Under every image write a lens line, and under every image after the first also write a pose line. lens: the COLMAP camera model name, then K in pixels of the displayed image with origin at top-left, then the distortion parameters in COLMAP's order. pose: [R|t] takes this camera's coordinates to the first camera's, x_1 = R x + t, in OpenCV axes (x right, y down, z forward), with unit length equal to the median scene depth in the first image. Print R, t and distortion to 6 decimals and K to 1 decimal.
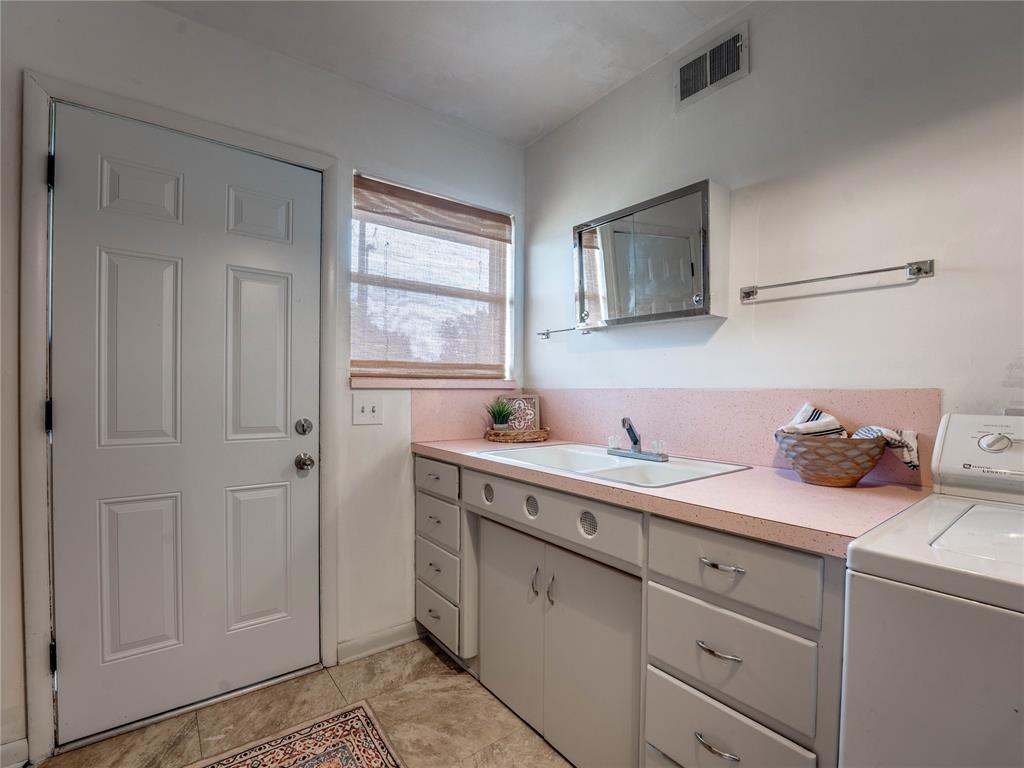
lens RADIAL K [[466.3, 0, 512.6], [0, 466.3, 395.5], [0, 0, 1]] dist [-0.024418, 0.000409]
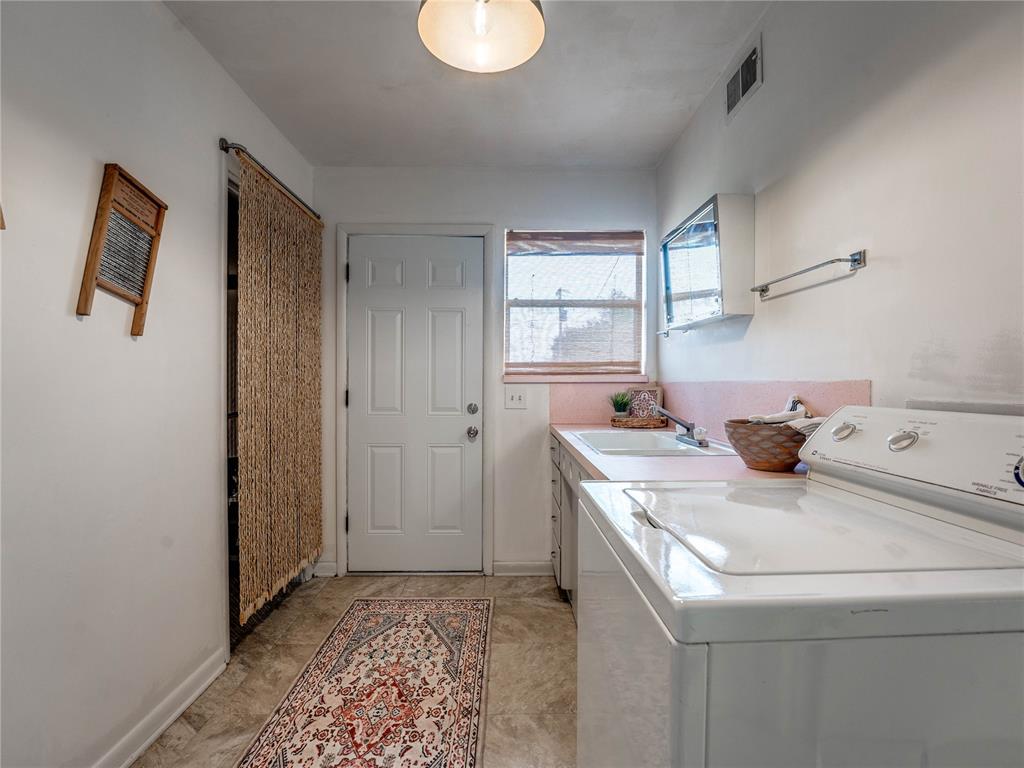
lens RADIAL K [[469.2, 0, 511.4], [0, 469.2, 380.9], [0, 0, 1]] dist [-0.023897, 0.000511]
pose [[0.810704, -0.008412, -0.585396, 0.539868], [-0.001739, 0.999858, -0.016776, 0.002968], [0.585454, 0.014618, 0.810574, -0.157545]]
